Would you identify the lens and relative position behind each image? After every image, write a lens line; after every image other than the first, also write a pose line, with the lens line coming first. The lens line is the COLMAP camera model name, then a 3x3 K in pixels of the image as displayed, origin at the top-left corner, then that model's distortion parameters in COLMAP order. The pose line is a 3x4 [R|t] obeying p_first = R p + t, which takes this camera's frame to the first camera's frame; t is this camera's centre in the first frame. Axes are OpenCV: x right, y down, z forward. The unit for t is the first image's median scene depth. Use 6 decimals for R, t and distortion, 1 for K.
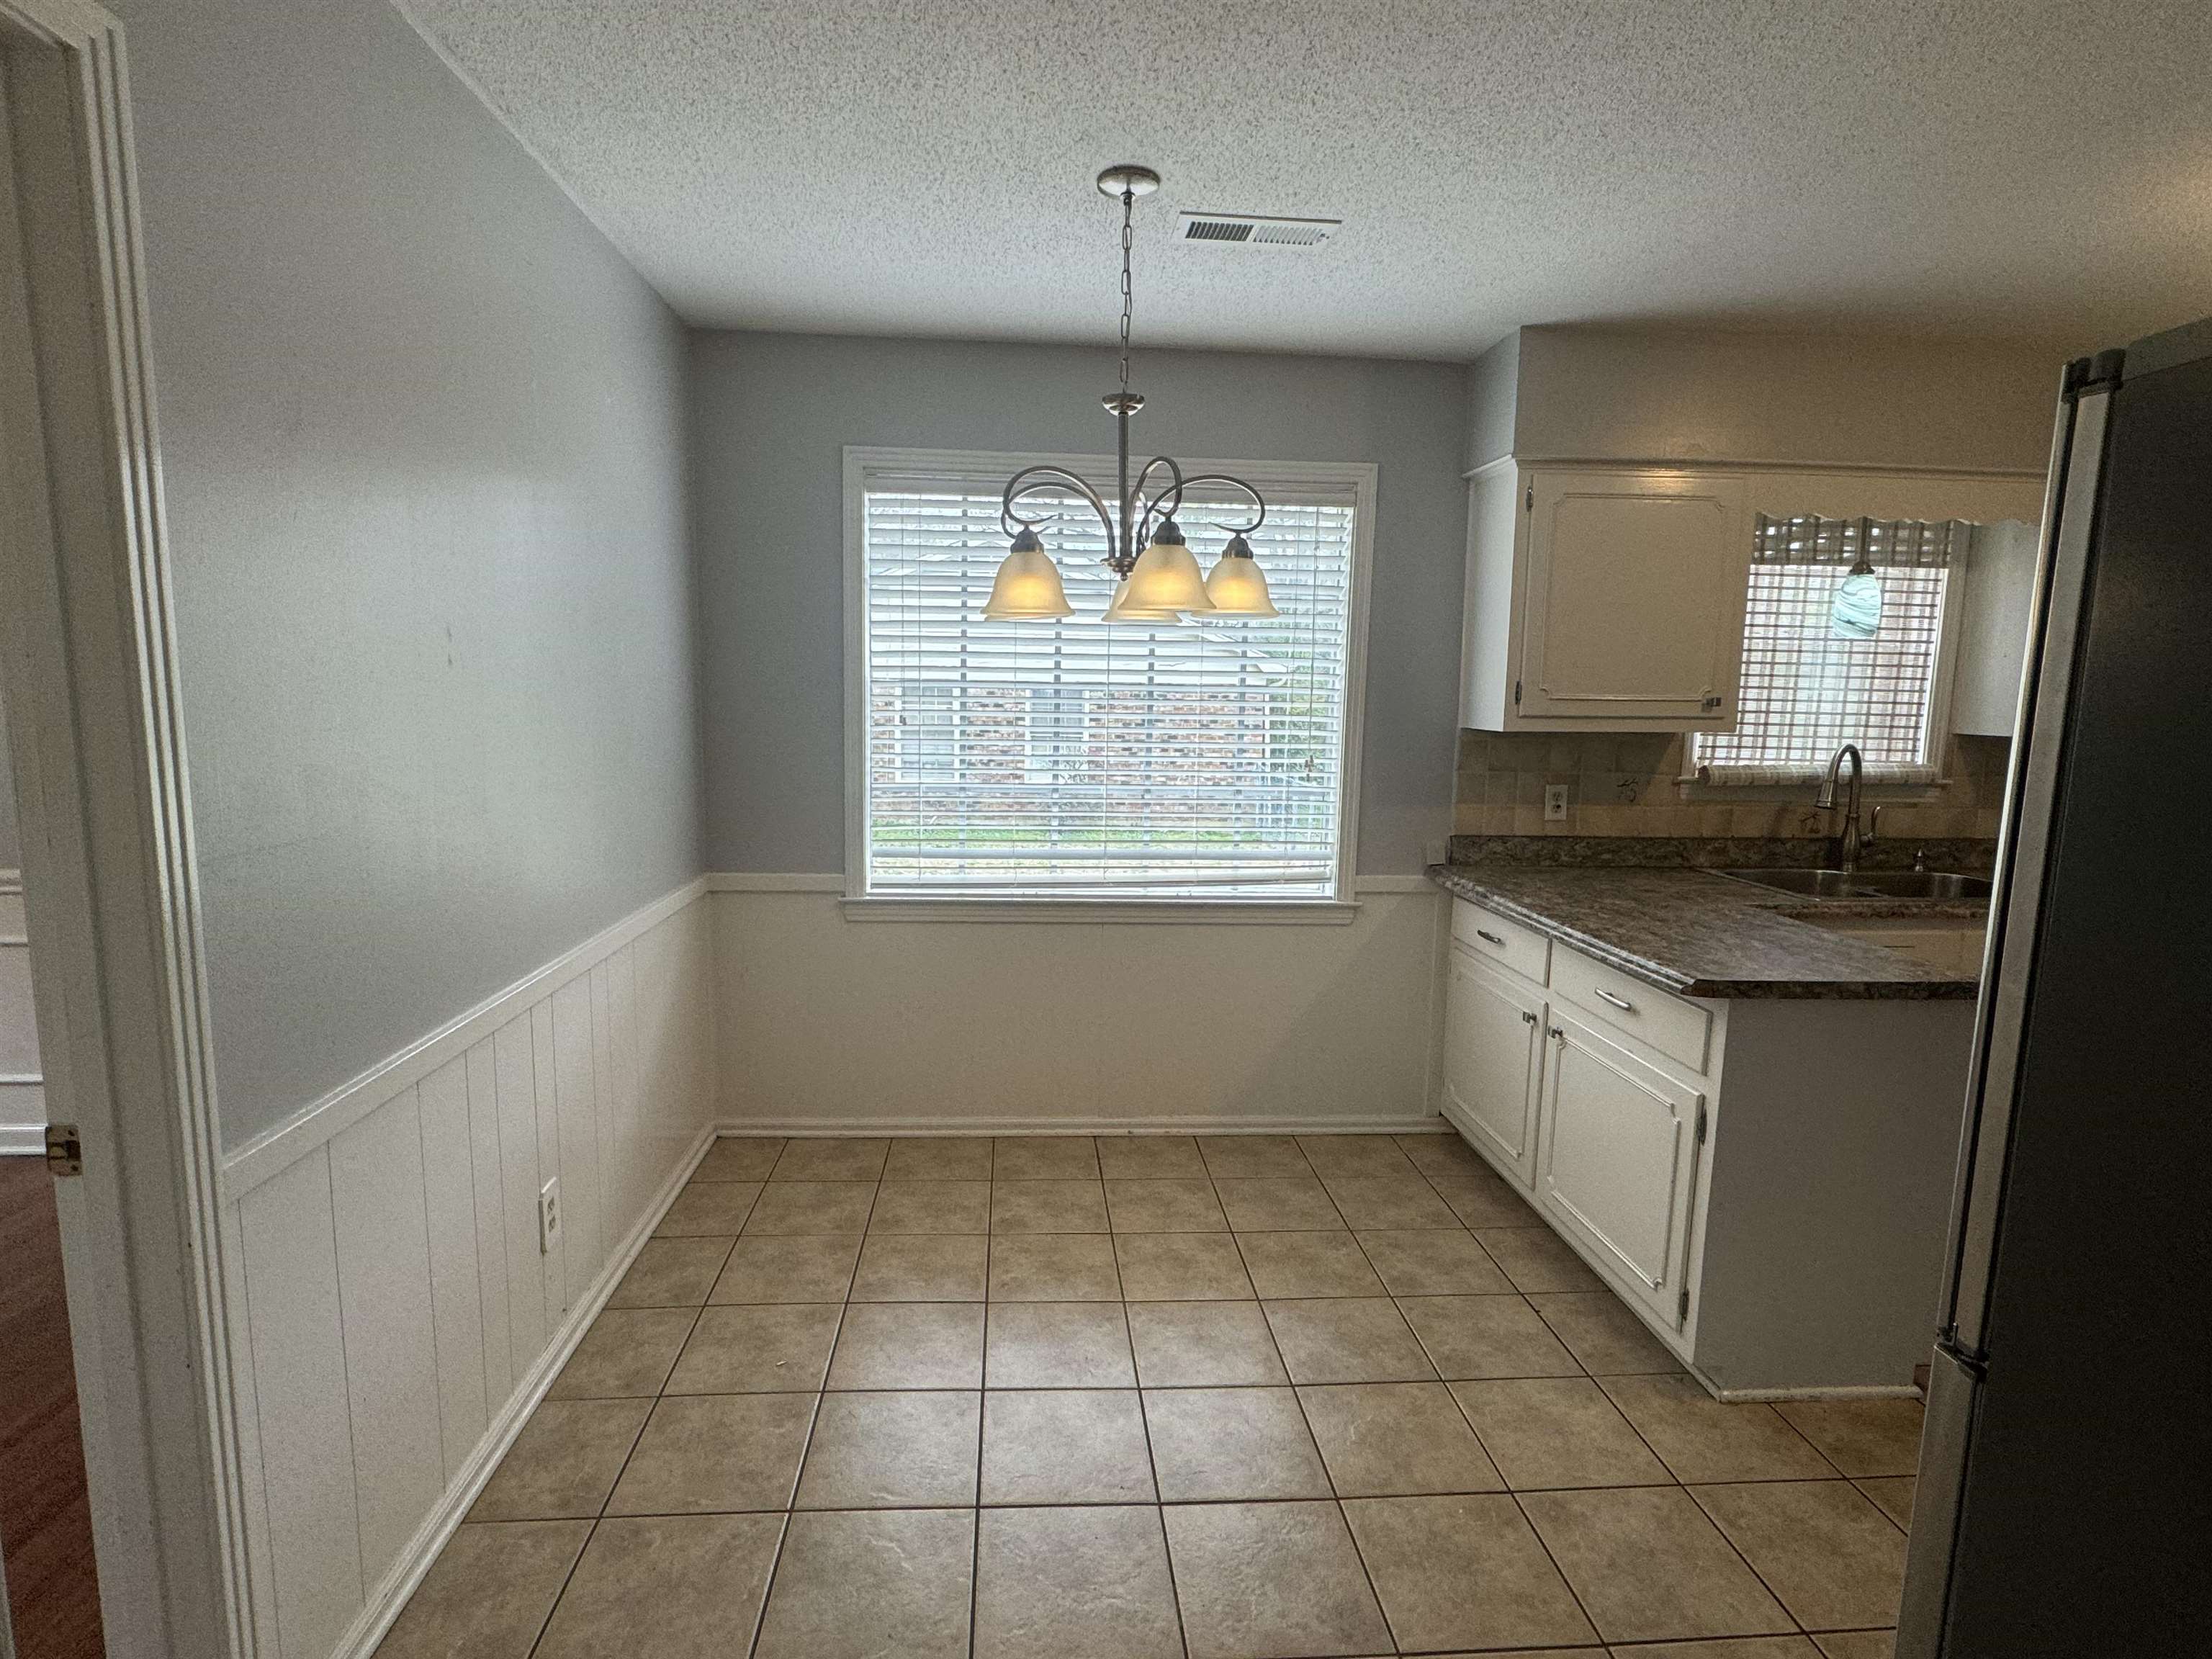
lens RADIAL K [[1098.1, 0, 1093.4], [0, 1098.1, 832.3], [0, 0, 1]] dist [0.000122, -0.000358]
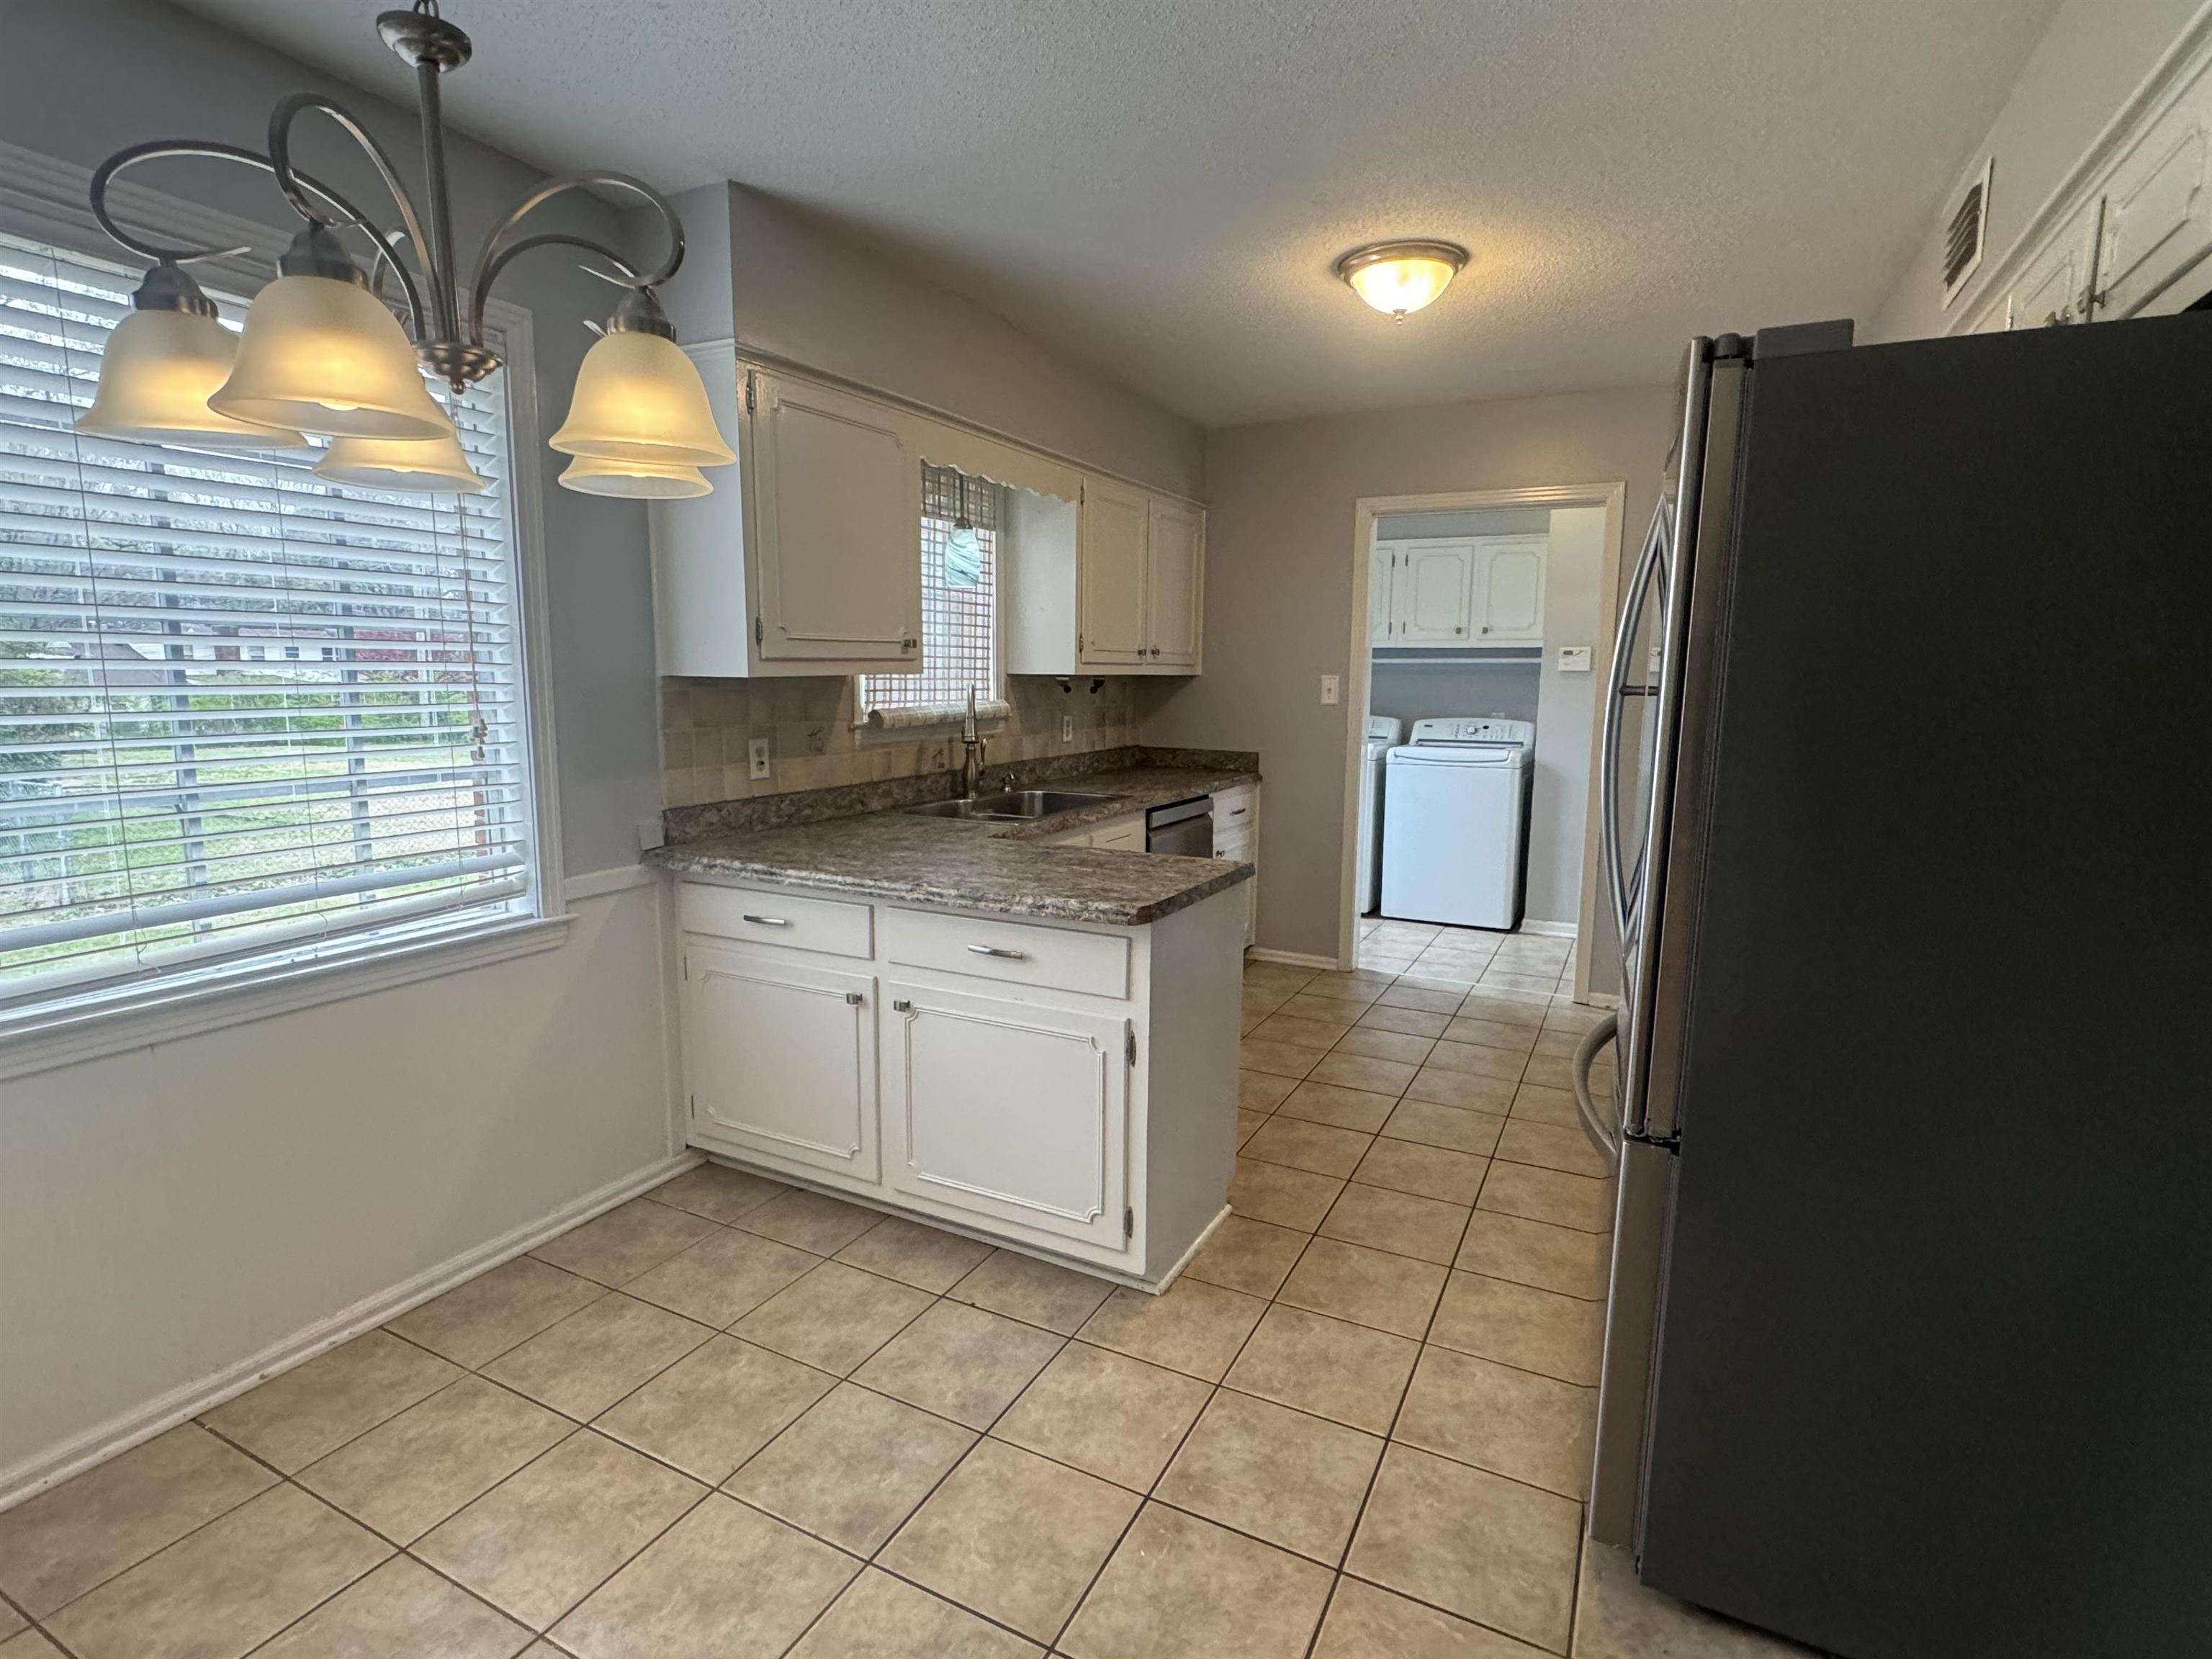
lens RADIAL K [[1098.1, 0, 1108.9], [0, 1098.1, 830.5], [0, 0, 1]] dist [0.000122, -0.000358]
pose [[0.521367, -0.136861, 0.842286, -0.187485], [0.111228, 0.989533, 0.091937, -0.019971], [-0.846052, 0.045753, 0.531133, 0.294342]]
